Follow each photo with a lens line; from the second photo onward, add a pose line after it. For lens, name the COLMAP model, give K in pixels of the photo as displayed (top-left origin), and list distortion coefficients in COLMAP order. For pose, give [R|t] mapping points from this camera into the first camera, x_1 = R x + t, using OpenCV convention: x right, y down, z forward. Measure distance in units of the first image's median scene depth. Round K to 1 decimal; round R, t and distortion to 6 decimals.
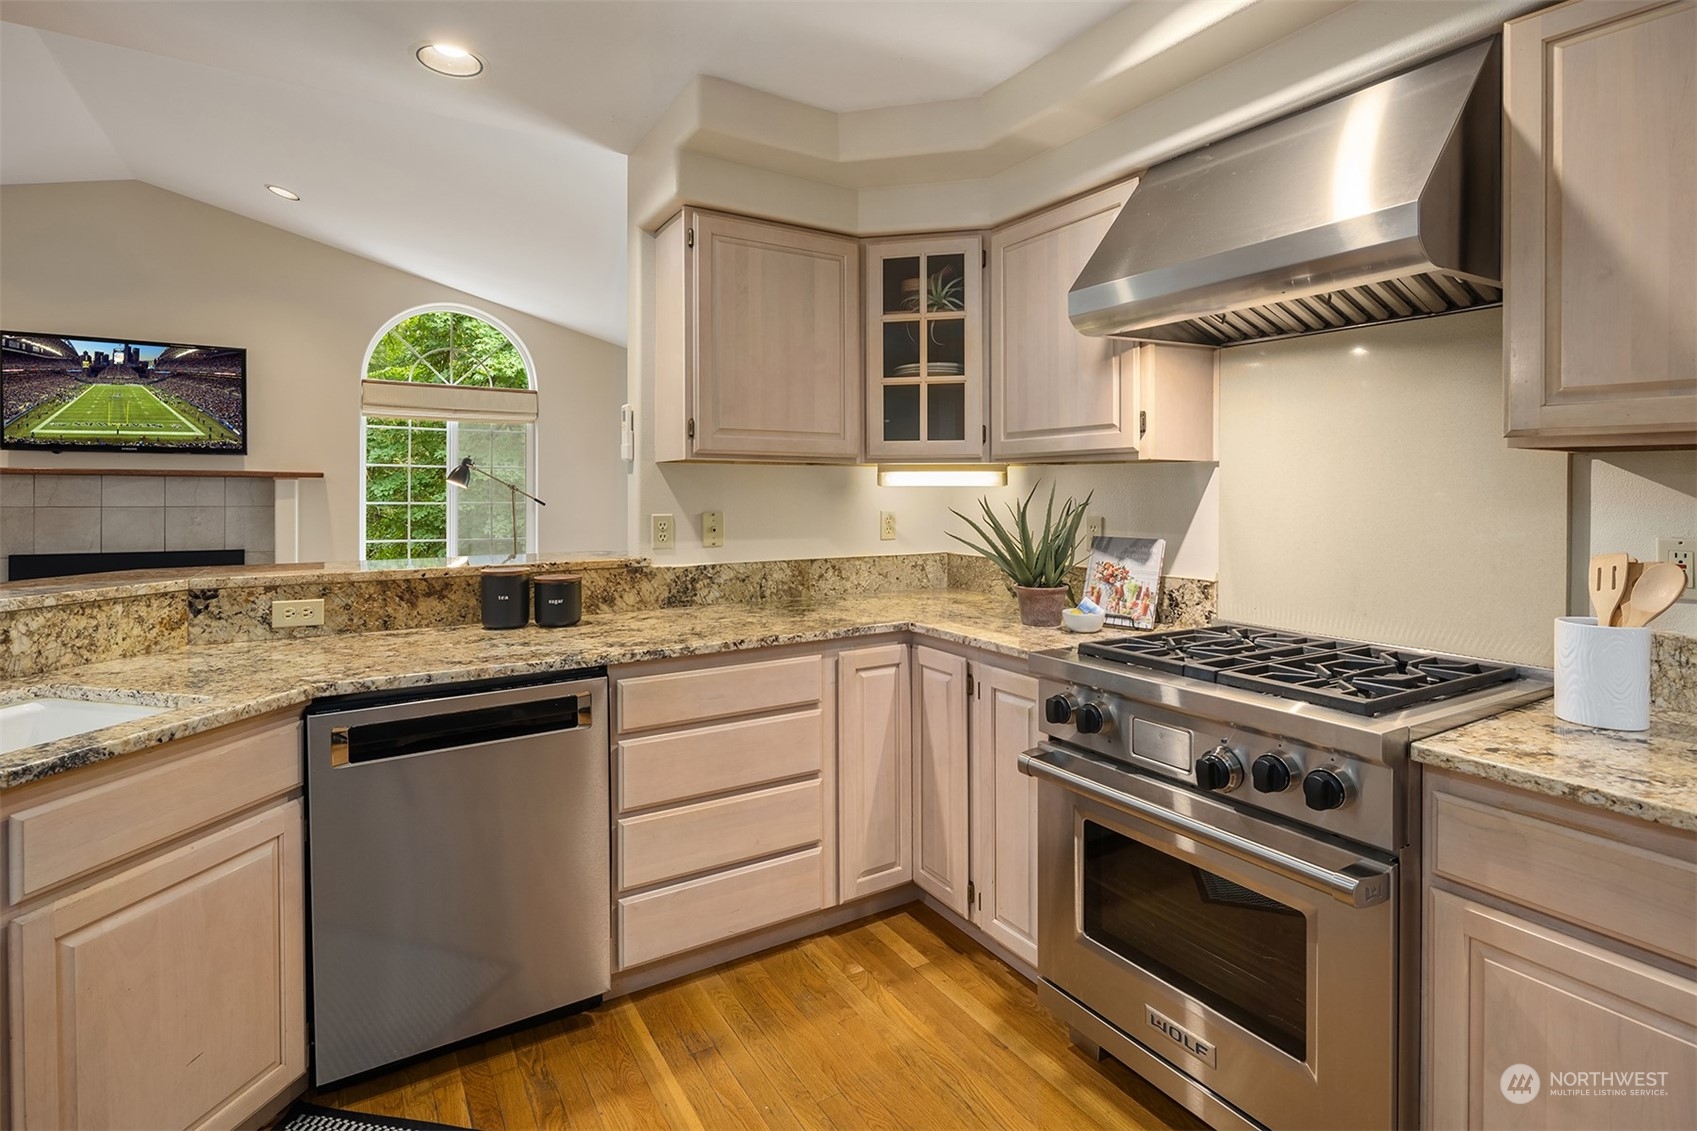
lens RADIAL K [[811.3, 0, 850.7], [0, 811.3, 508.6], [0, 0, 1]] dist [-0.002815, -0.000422]
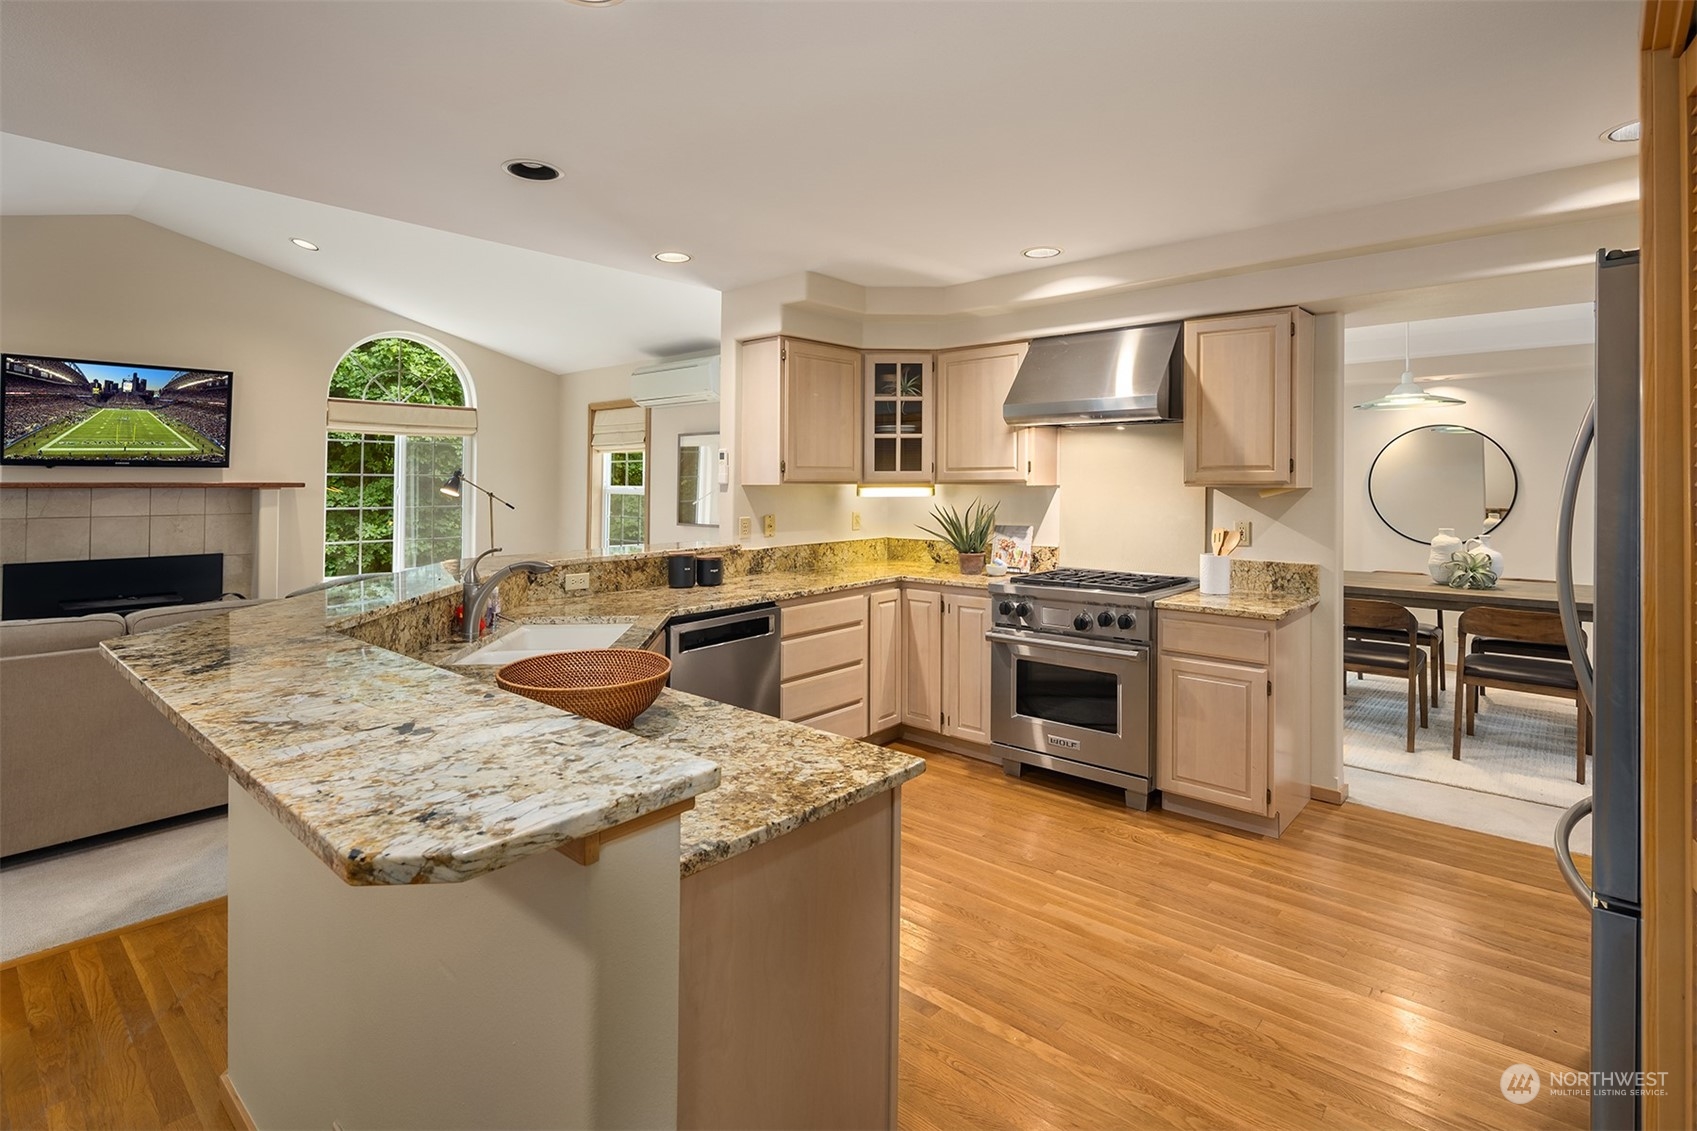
lens RADIAL K [[821.0, 0, 847.3], [0, 821.0, 527.0], [0, 0, 1]] dist [-0.035736, -0.000262]
pose [[0.958031, -0.022656, 0.285767, -0.553952], [0.012438, 0.999218, 0.037522, -0.035277], [-0.286394, -0.032393, 0.957564, -0.679795]]
